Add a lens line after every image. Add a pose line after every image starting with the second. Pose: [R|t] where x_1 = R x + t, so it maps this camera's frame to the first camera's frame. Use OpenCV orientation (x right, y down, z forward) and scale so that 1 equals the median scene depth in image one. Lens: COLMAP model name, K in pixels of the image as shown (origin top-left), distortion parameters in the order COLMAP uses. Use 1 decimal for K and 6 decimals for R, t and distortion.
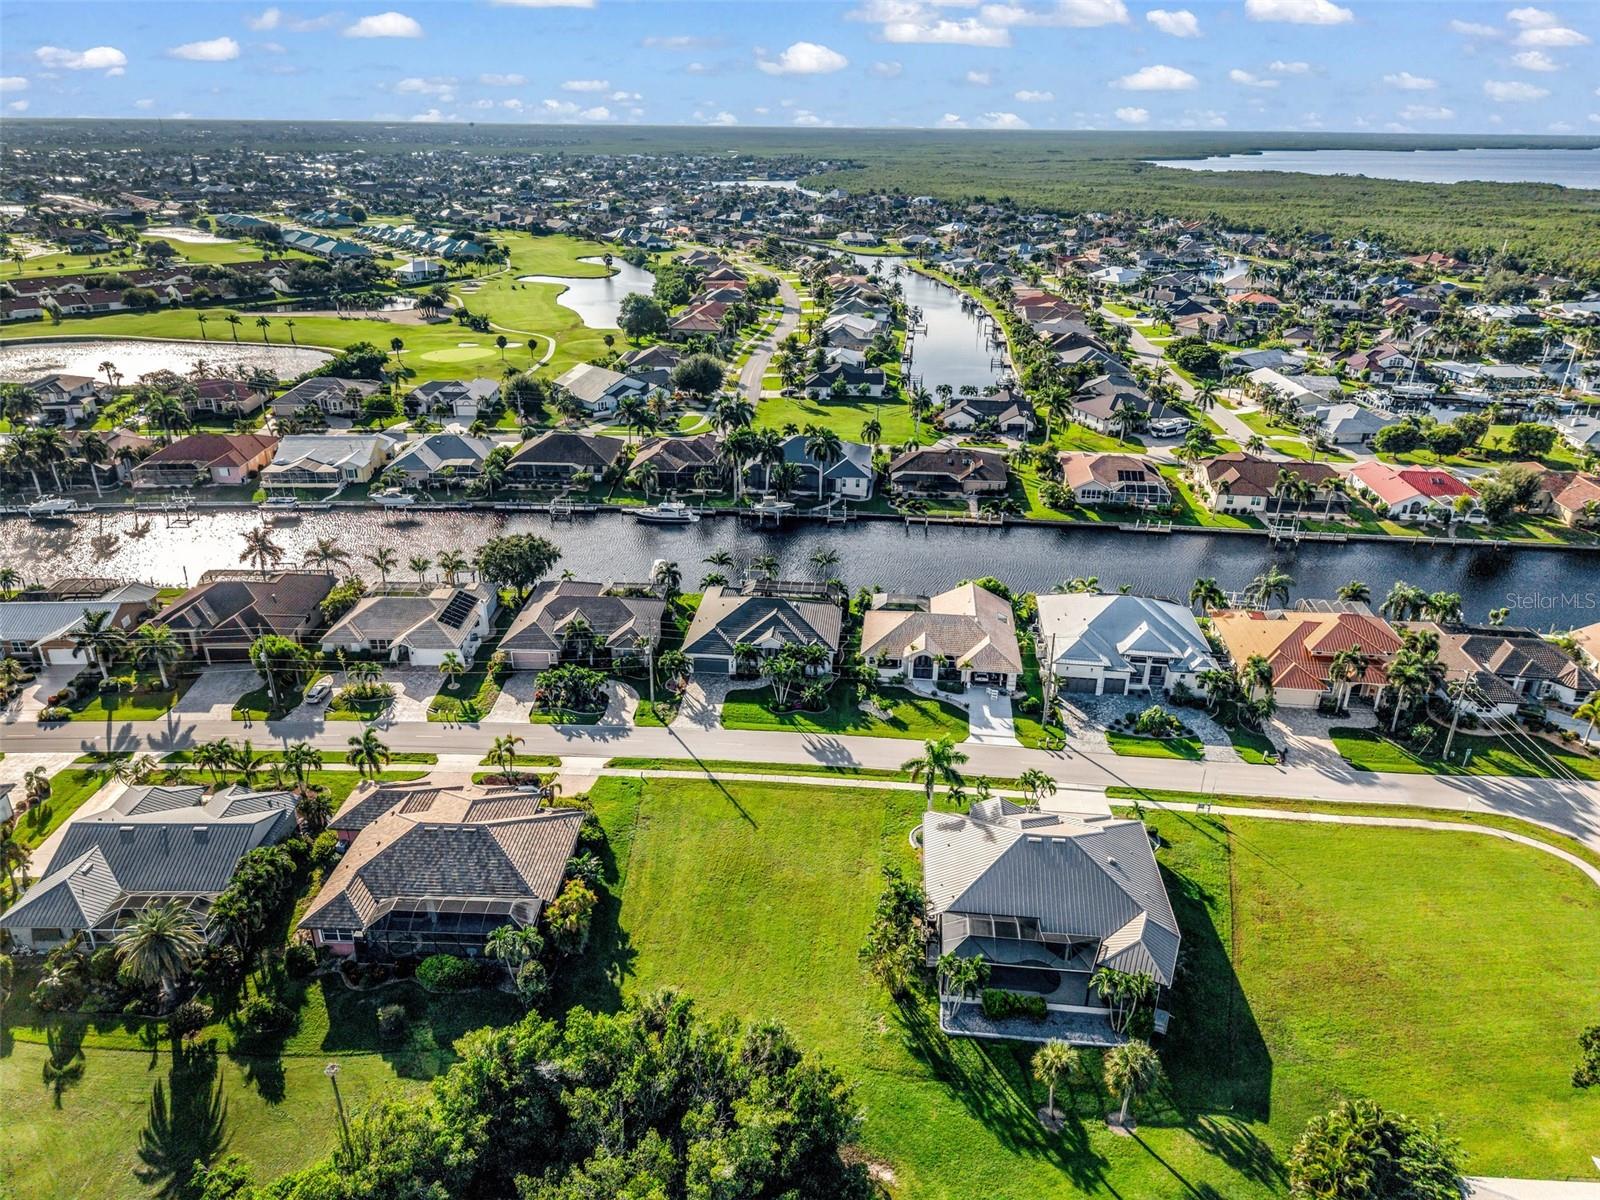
lens RADIAL K [[1056.7, 0, 800.0], [0, 1056.7, 600.0], [0, 0, 1]] dist [0.089471, -0.139608]
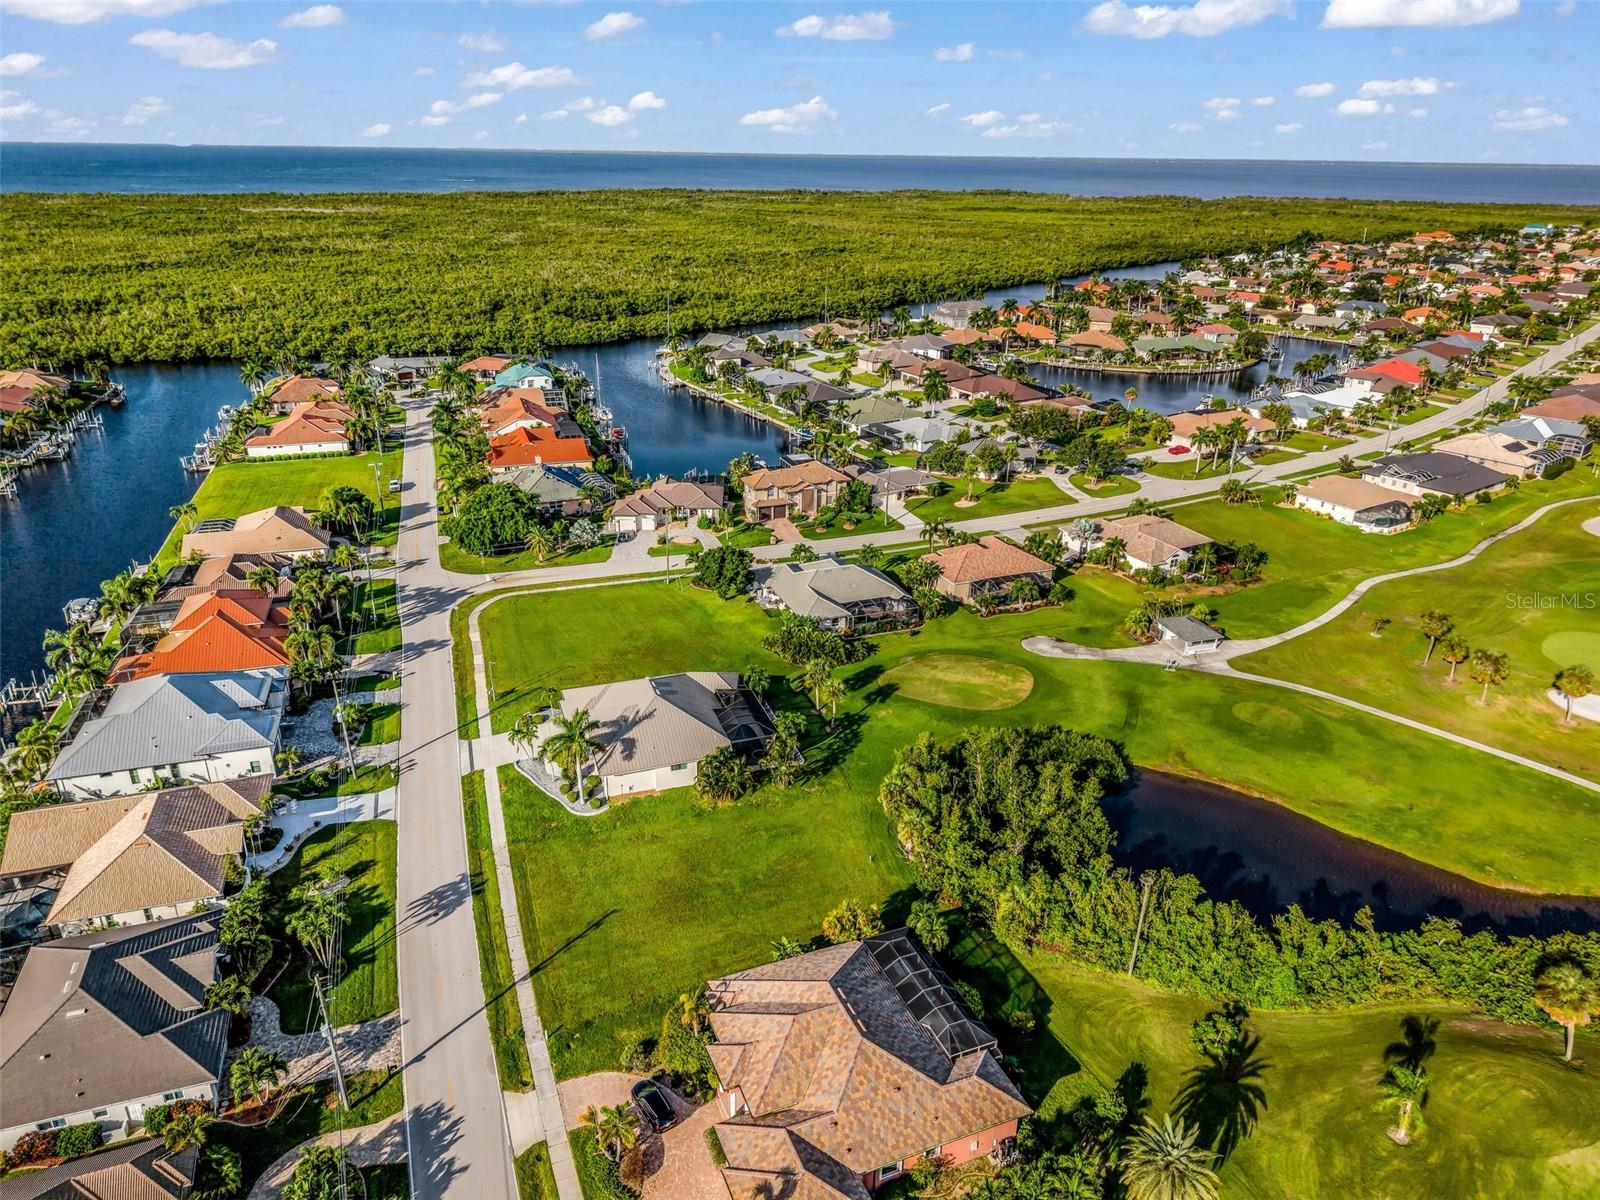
lens RADIAL K [[1071.4, 0, 798.2], [0, 1071.4, 598.1], [0, 0, 1]] dist [0.029959, -0.028099]
pose [[-0.415328, -0.364806, 0.833318, -0.620005], [0.353309, 0.779458, 0.517318, -0.332008], [-0.838257, 0.509276, -0.194842, 0.724658]]
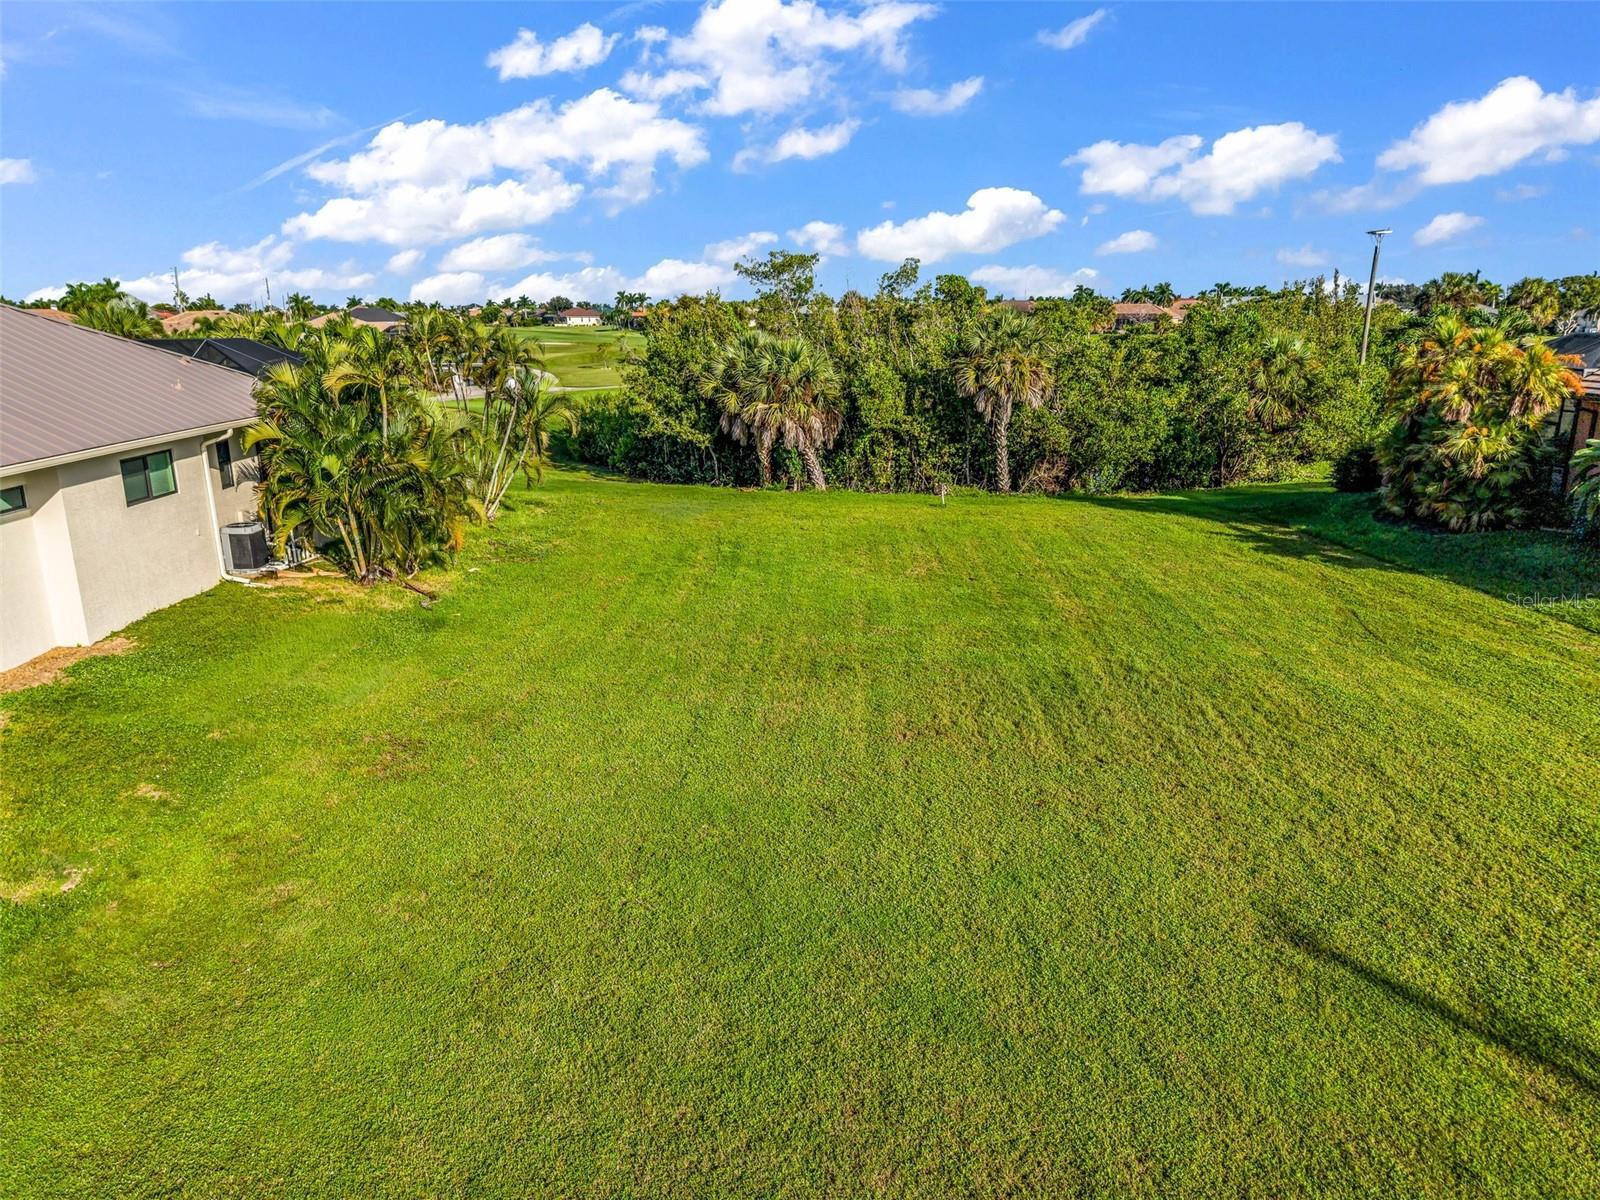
lens RADIAL K [[1071.4, 0, 798.2], [0, 1071.4, 598.1], [0, 0, 1]] dist [0.029959, -0.028099]
pose [[-0.995679, 0.016066, -0.091459, 0.008972], [-0.044932, 0.778583, 0.625931, 0.097256], [0.081265, 0.627336, -0.774497, 0.846172]]
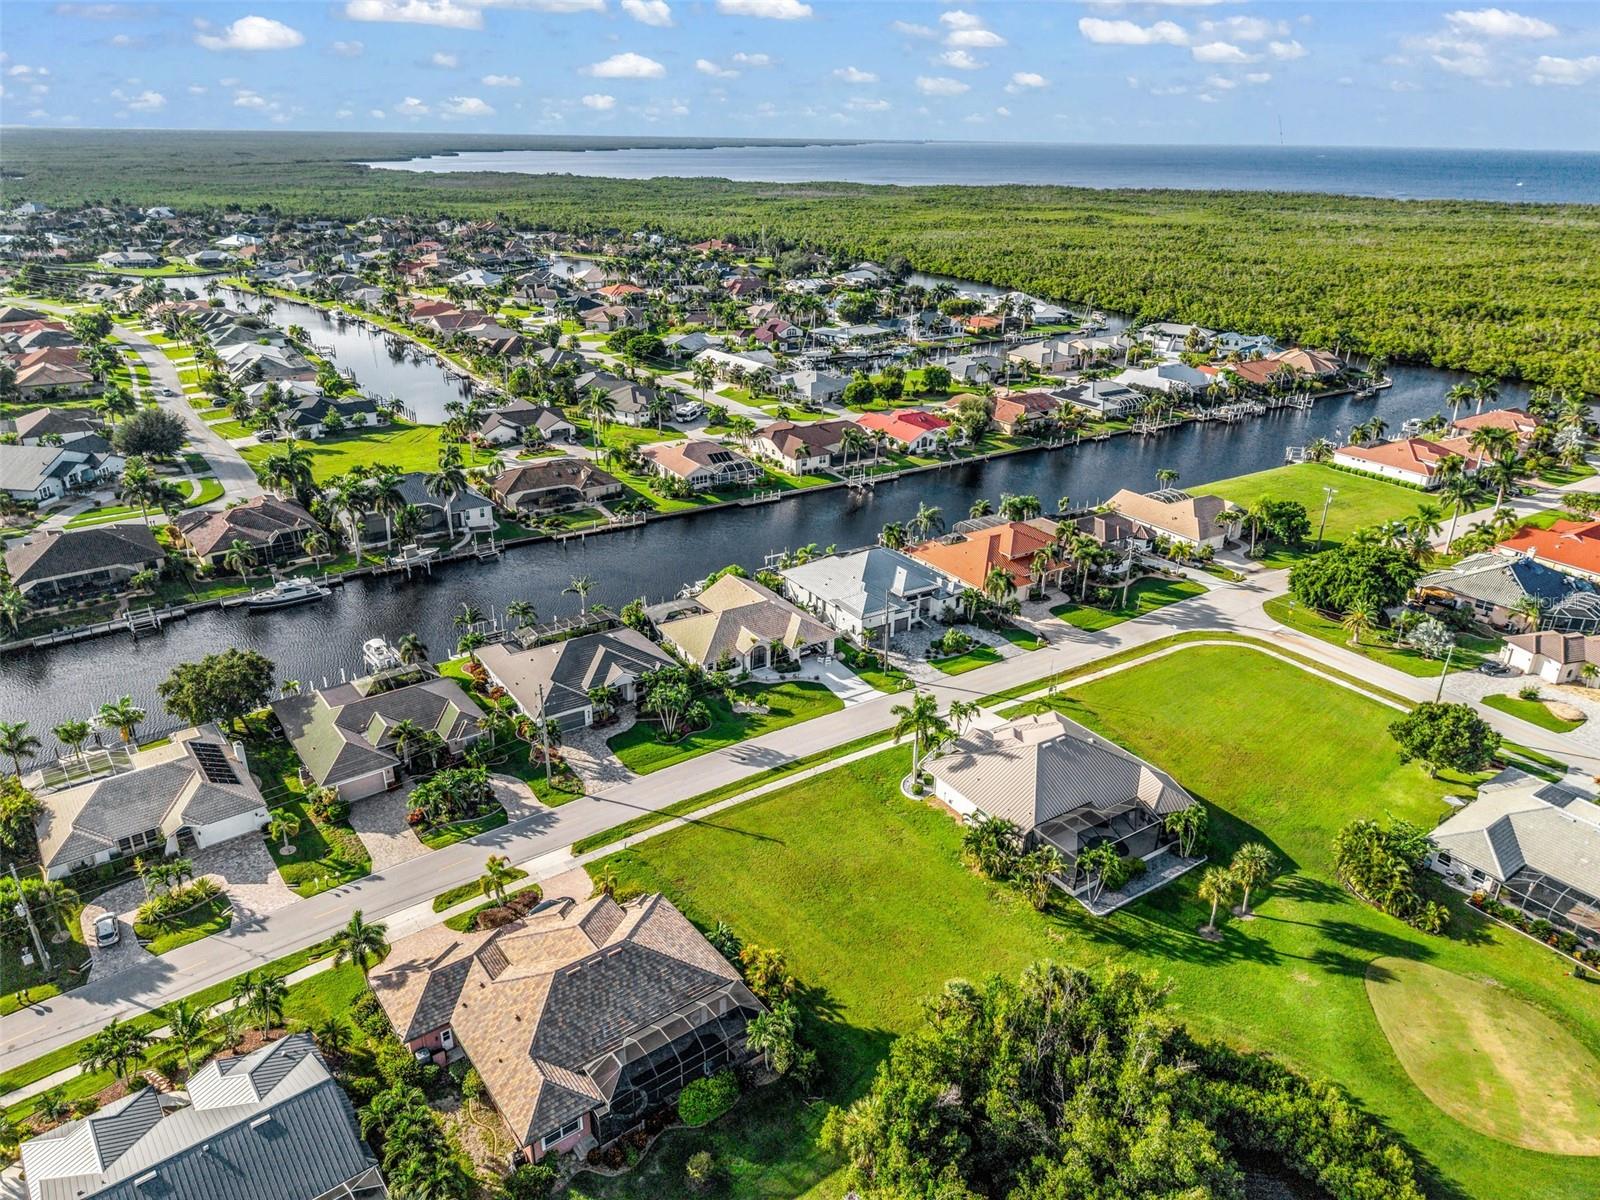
lens RADIAL K [[1056.7, 0, 800.0], [0, 1056.7, 600.0], [0, 0, 1]] dist [0.089471, -0.139608]
pose [[0.775744, -0.250967, 0.578996, -0.435269], [0.251450, 0.964462, 0.081154, -0.064502], [-0.578787, 0.082634, 0.811282, 0.131753]]
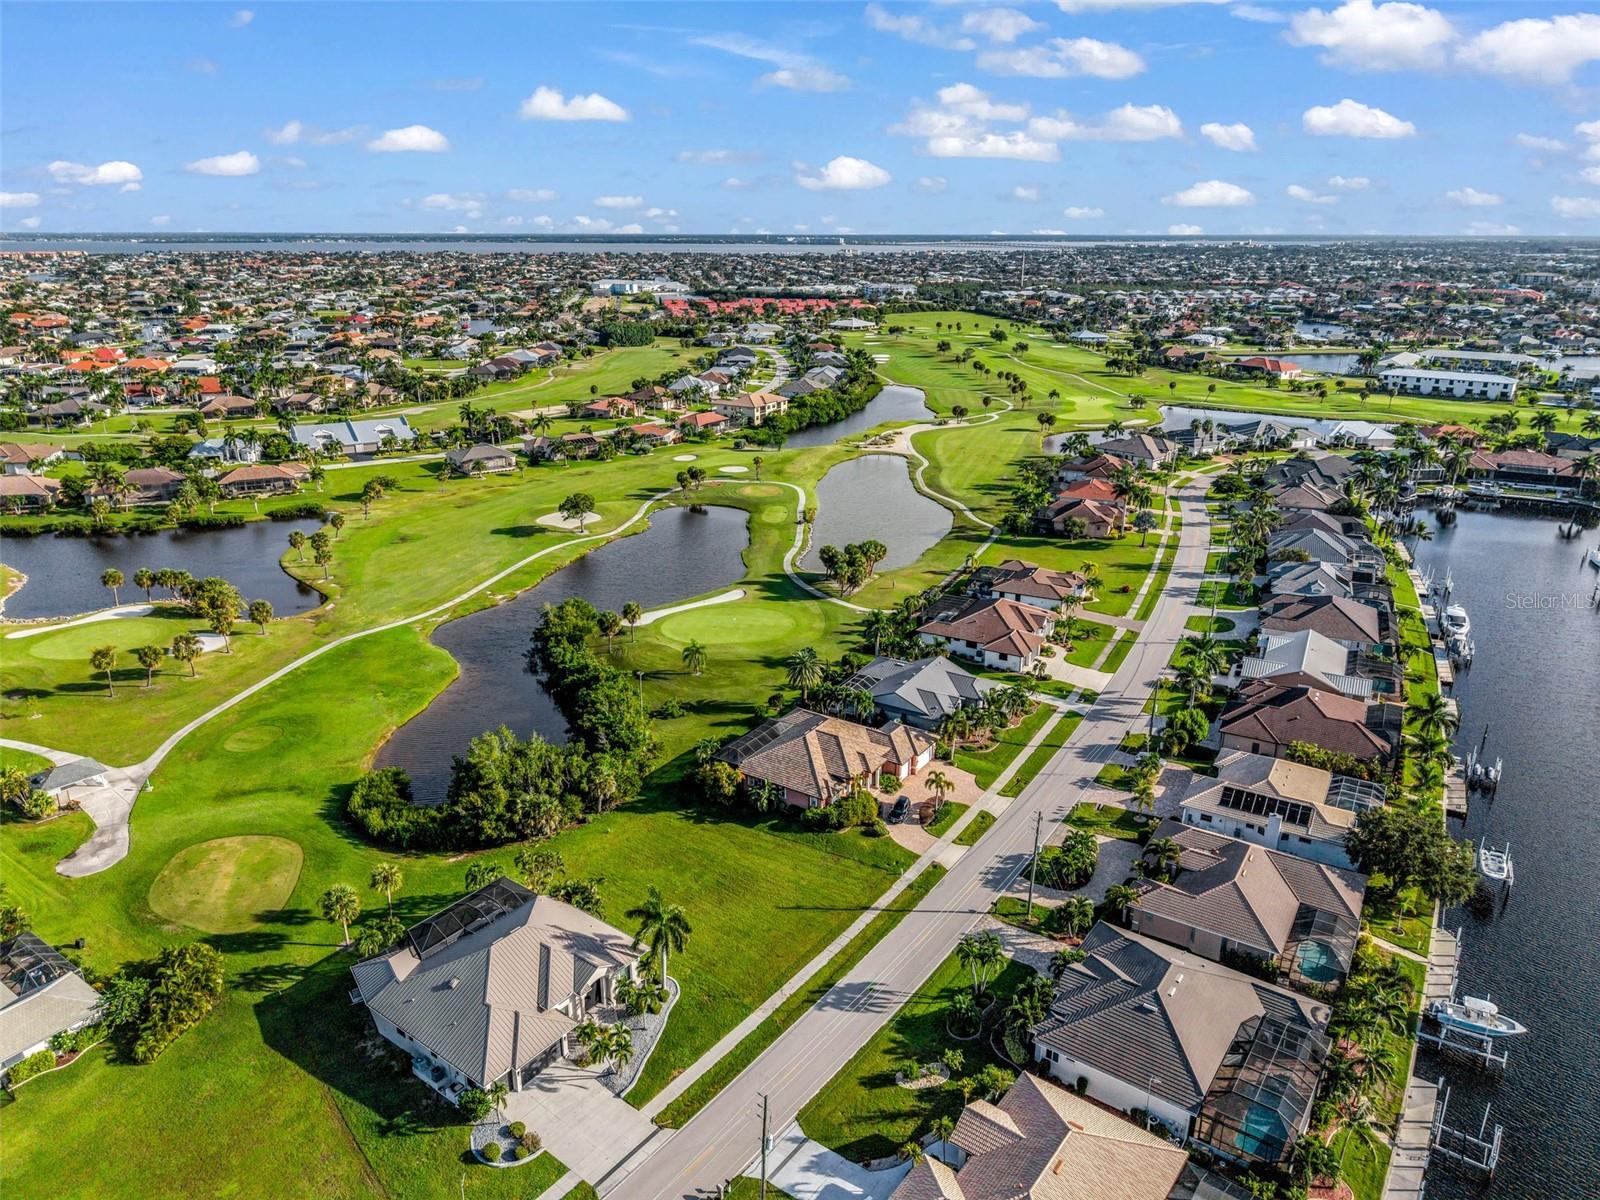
lens RADIAL K [[1066.5, 0, 798.5], [0, 1066.5, 600.2], [0, 0, 1]] dist [0.064553, -0.088146]
pose [[-0.517351, 0.268406, -0.812592, 0.585983], [-0.354375, 0.797110, 0.488911, -0.449195], [0.778952, 0.540901, -0.317270, 0.949739]]
